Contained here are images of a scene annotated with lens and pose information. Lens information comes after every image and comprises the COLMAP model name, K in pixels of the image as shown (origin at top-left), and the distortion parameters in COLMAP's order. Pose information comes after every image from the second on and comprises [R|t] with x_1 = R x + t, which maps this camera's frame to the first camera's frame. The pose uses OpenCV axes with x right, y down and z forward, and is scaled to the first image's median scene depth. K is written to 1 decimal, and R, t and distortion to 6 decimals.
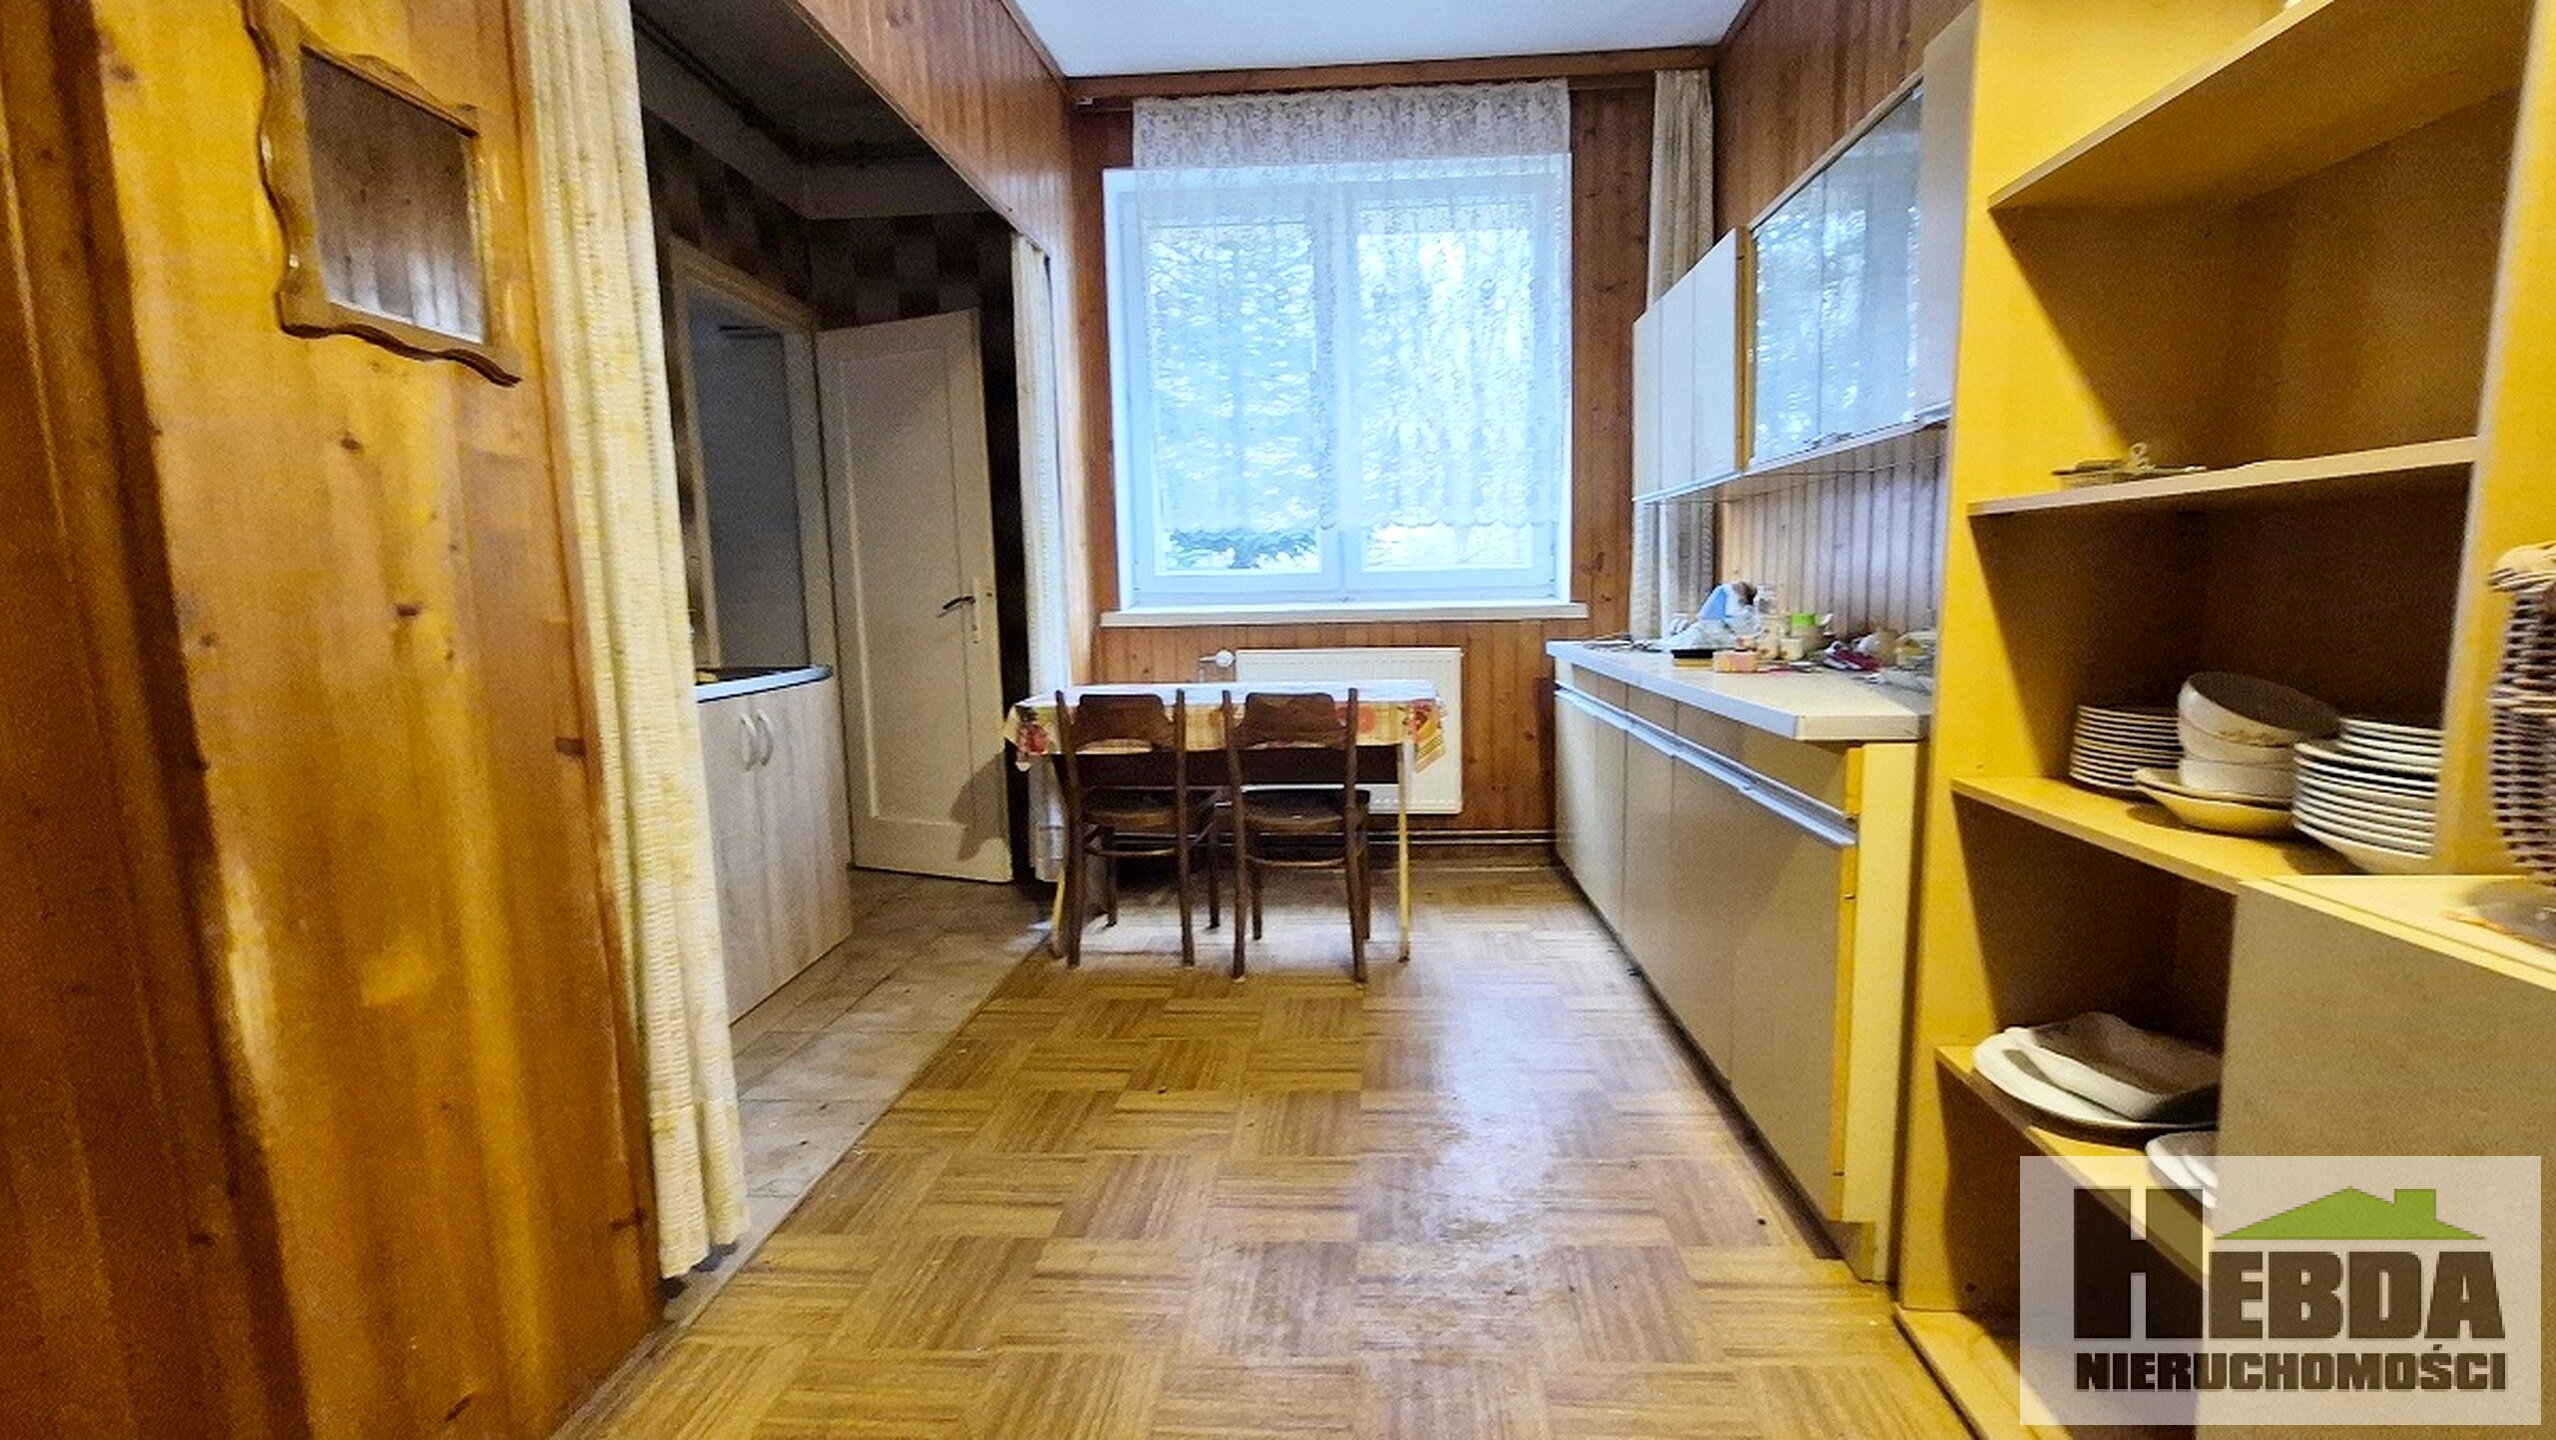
lens RADIAL K [[1007.2, 0, 1314.9], [0, 1007.2, 702.0], [0, 0, 1]] dist [-0.002340, -0.000480]
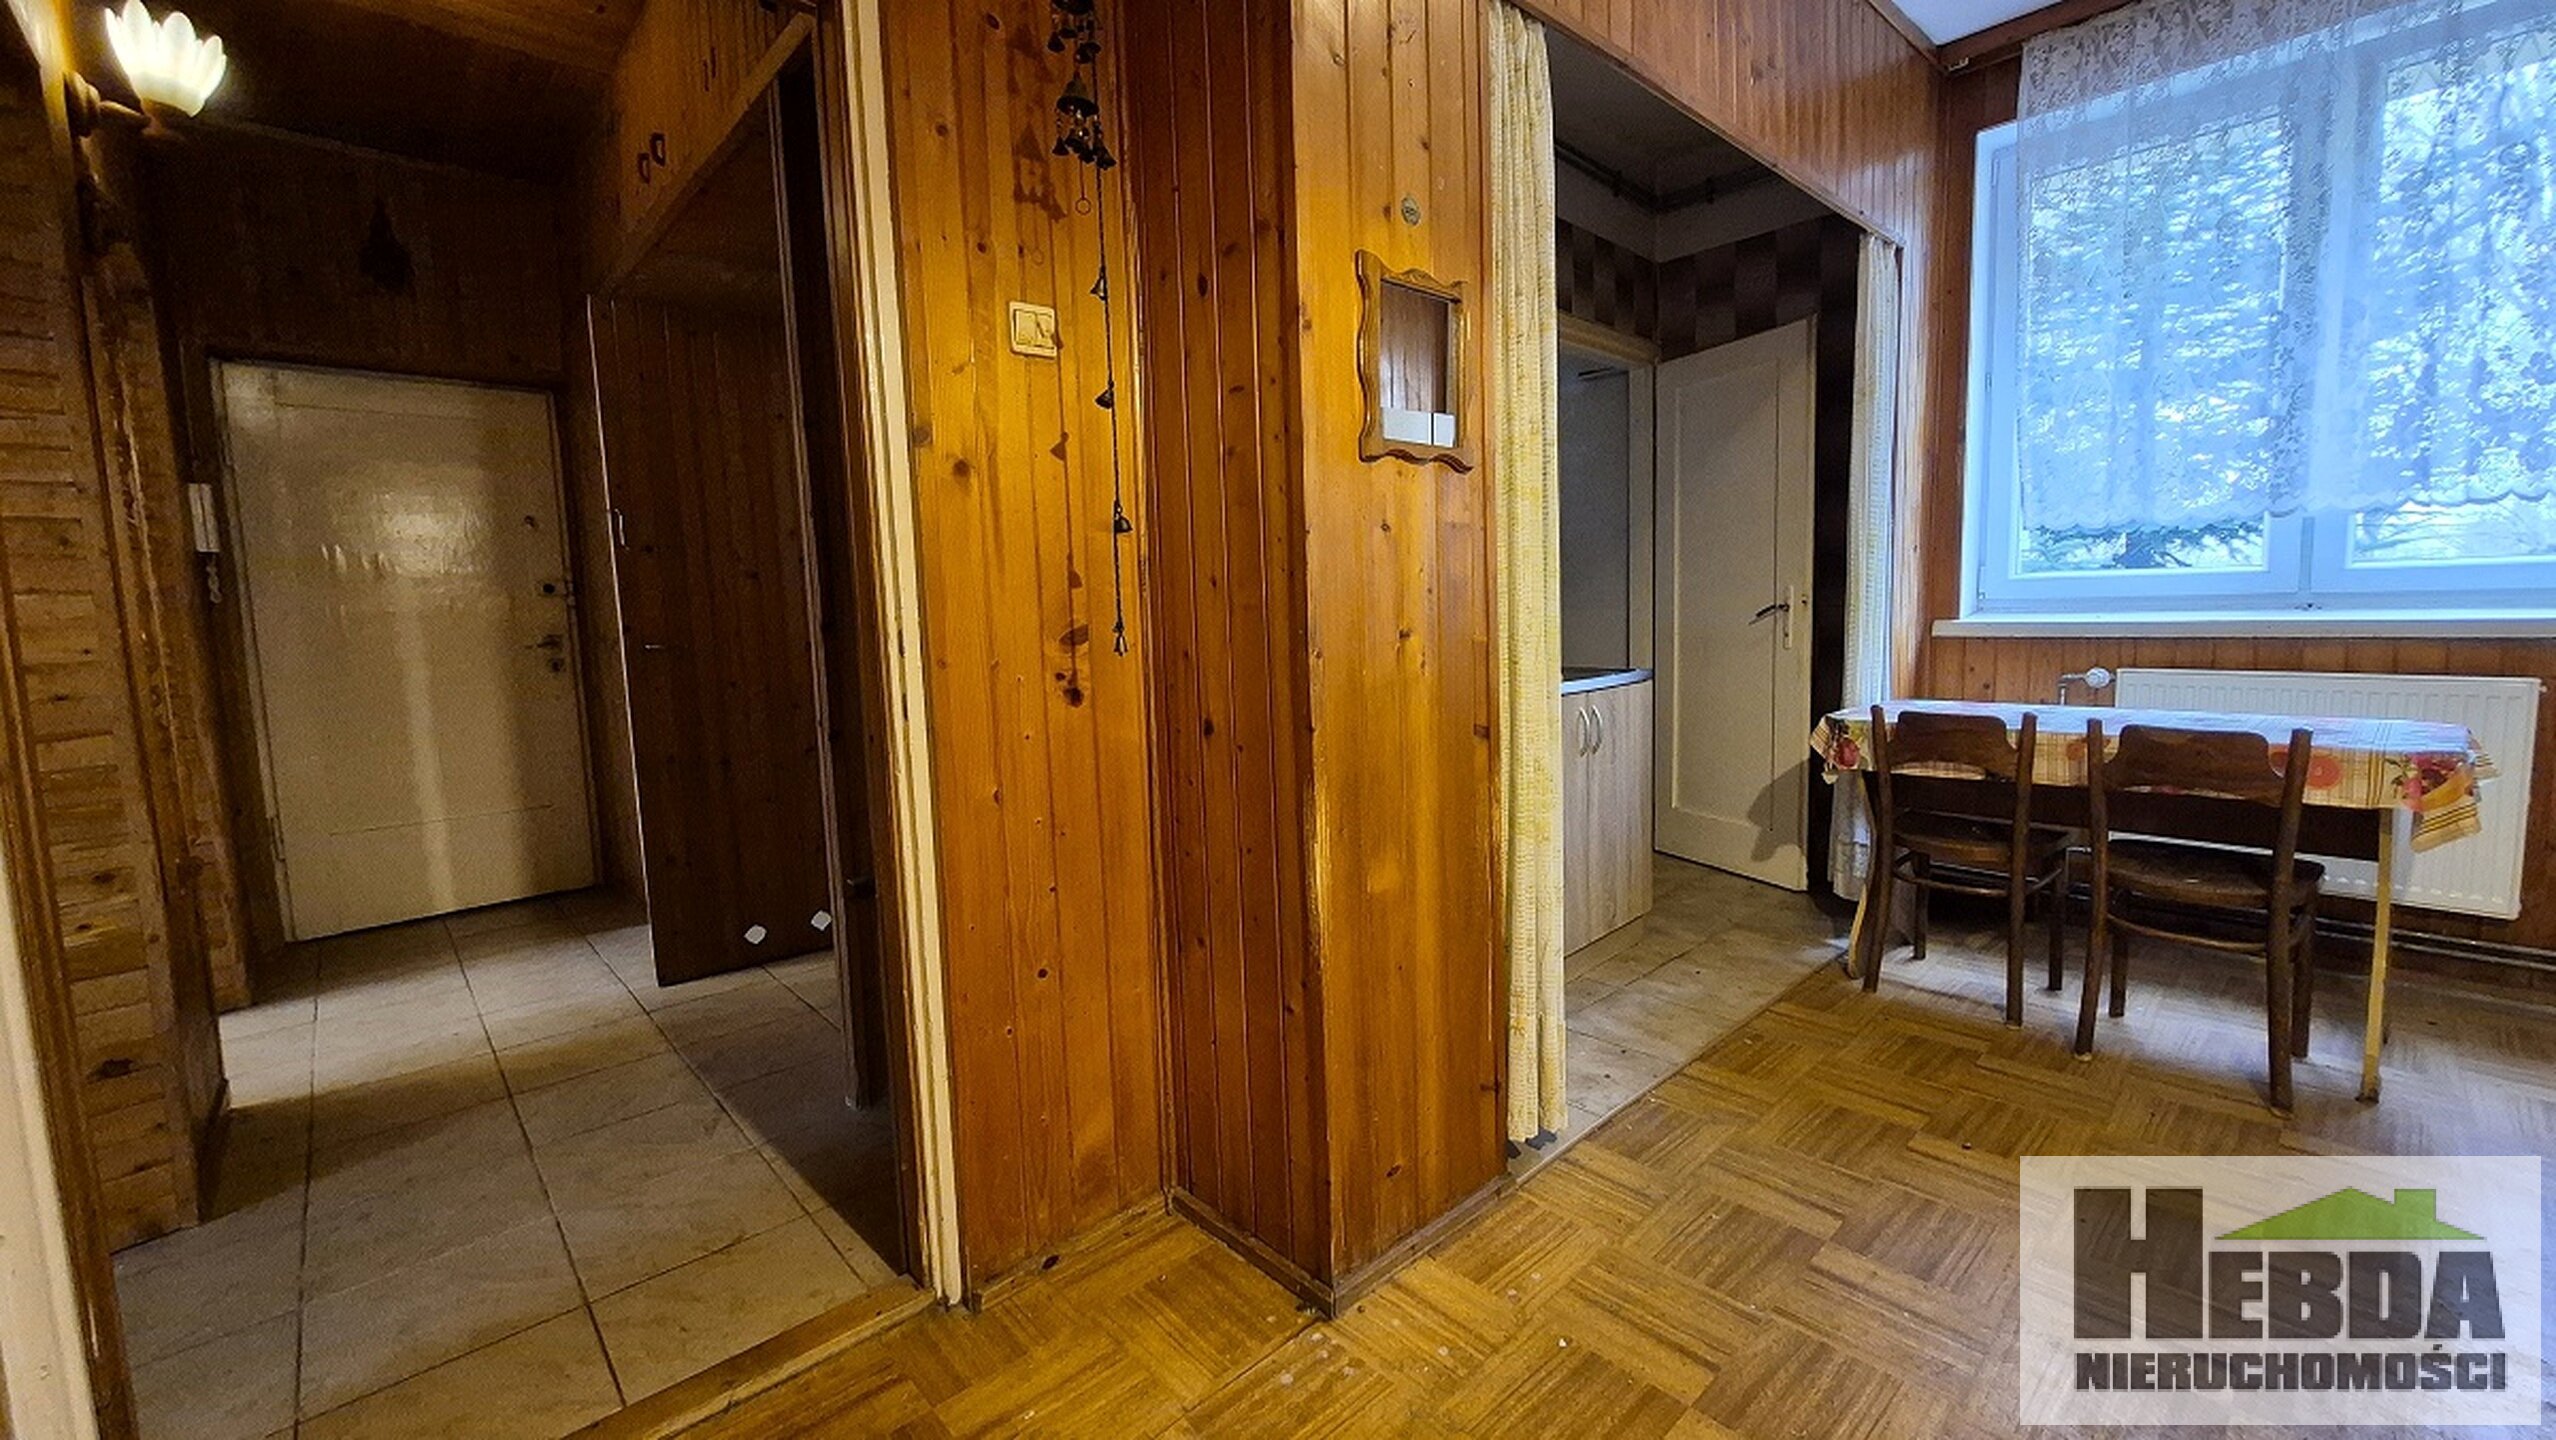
lens RADIAL K [[1009.5, 0, 1305.8], [0, 1009.5, 705.0], [0, 0, 1]] dist [0.001331, 0.000020]
pose [[0.725083, 0.069088, -0.685187, 0.013489], [-0.060798, 0.997492, 0.036241, -0.013834], [0.685973, 0.015380, 0.727465, -0.085702]]
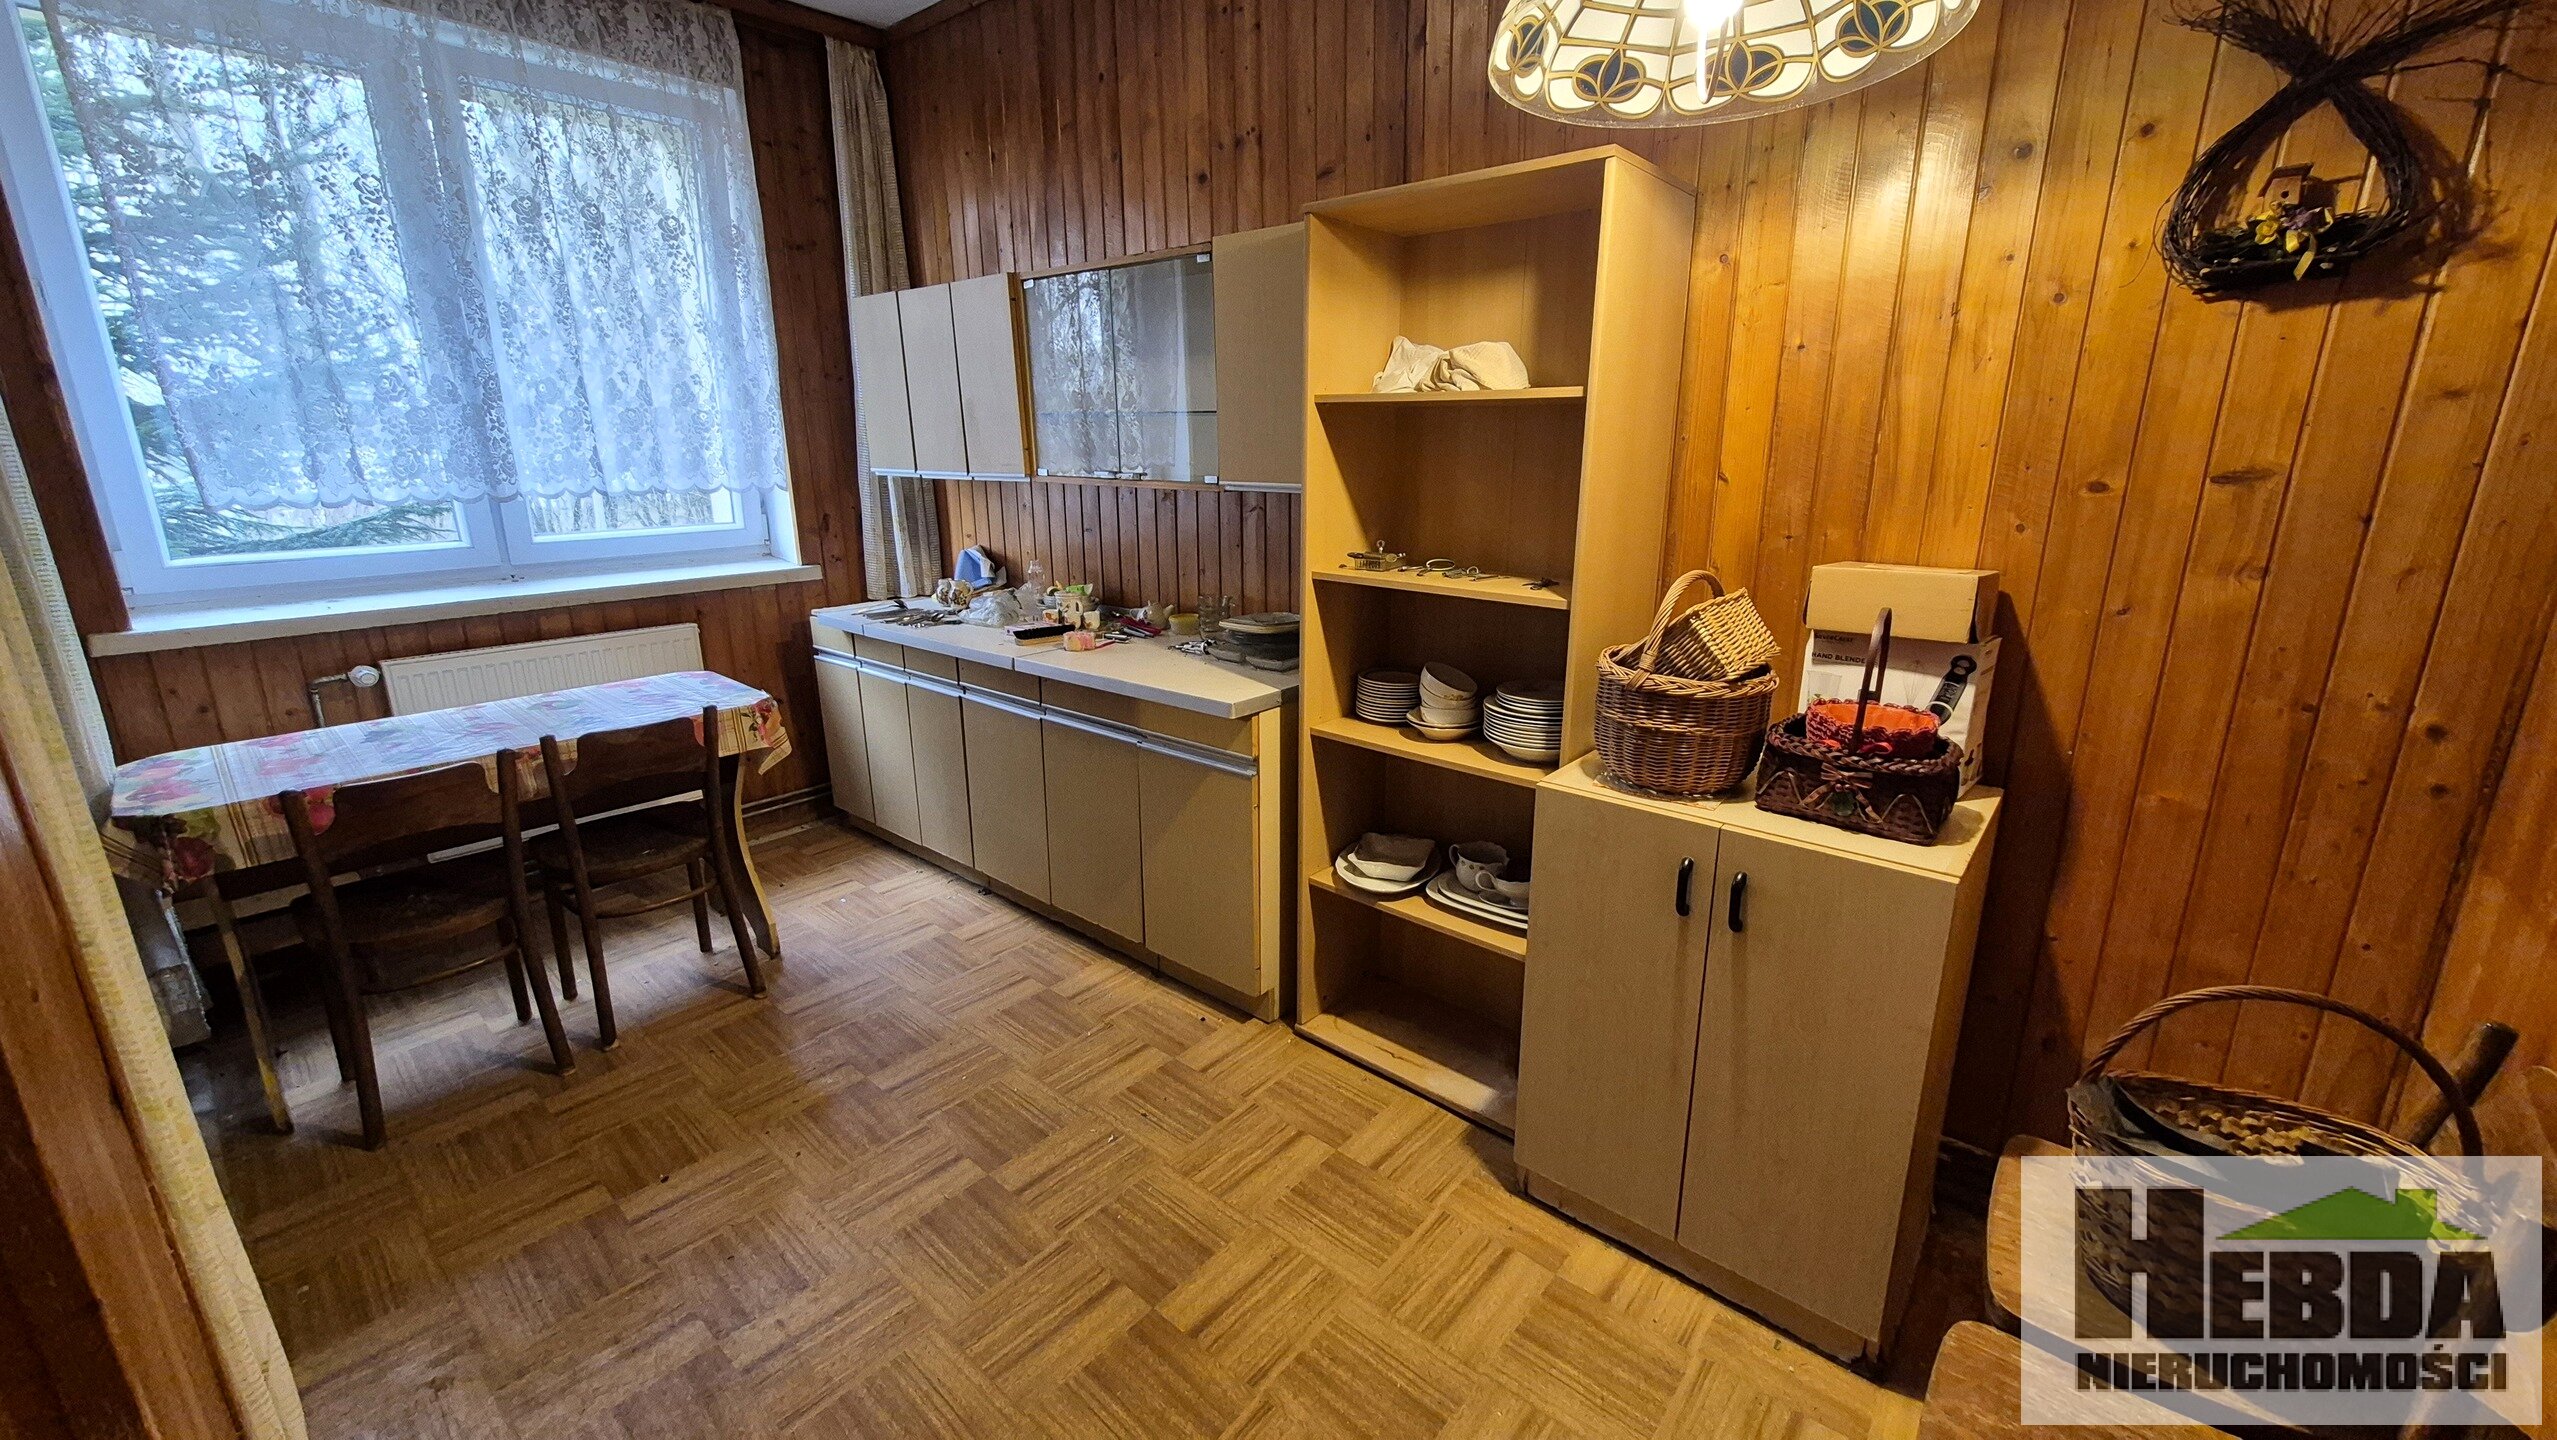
lens RADIAL K [[993.8, 0, 1310.5], [0, 993.8, 703.6], [0, 0, 1]] dist [0.000465, 0.000697]
pose [[0.597203, -0.181130, 0.781371, -0.368797], [0.078772, 0.982704, 0.167596, -0.132353], [-0.798213, -0.038539, 0.601141, -0.017588]]
